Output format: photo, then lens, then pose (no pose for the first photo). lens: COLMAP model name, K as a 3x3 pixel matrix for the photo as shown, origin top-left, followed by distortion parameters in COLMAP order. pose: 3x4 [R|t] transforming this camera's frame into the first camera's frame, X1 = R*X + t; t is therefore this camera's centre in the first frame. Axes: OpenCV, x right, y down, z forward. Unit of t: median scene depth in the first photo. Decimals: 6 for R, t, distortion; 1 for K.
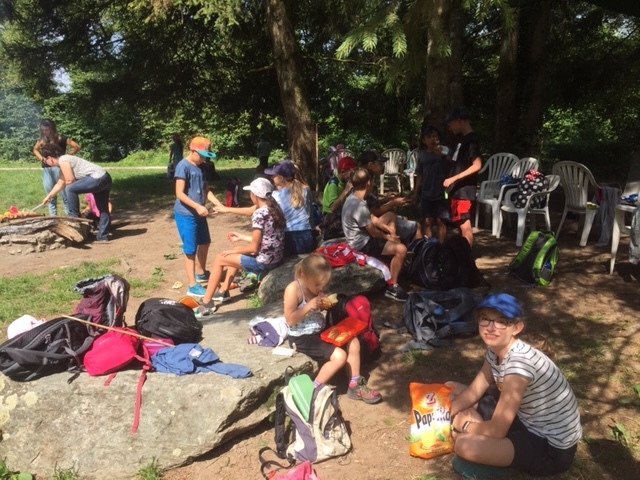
lens RADIAL K [[541.8, 0, 315.9], [0, 541.8, 238.9], [0, 0, 1]] dist [0.068199, -0.036496]
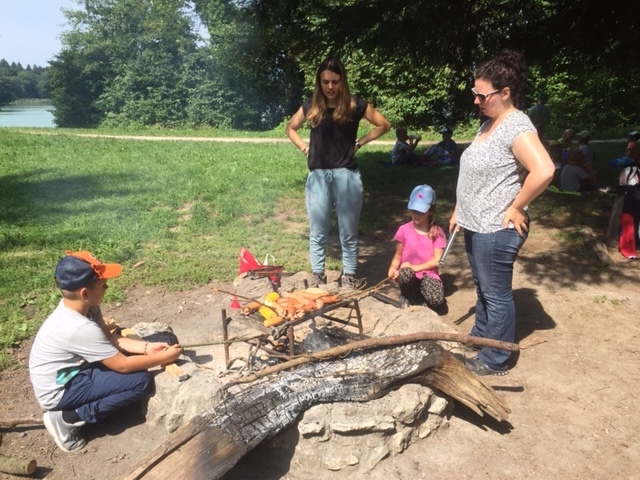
lens RADIAL K [[541.8, 0, 324.3], [0, 541.8, 240.5], [0, 0, 1]] dist [0.068199, -0.036496]
pose [[0.986008, 0.055171, -0.157304, -0.156388], [-0.044862, 0.996652, 0.068352, -0.038349], [0.160549, -0.060338, 0.985182, 0.211959]]
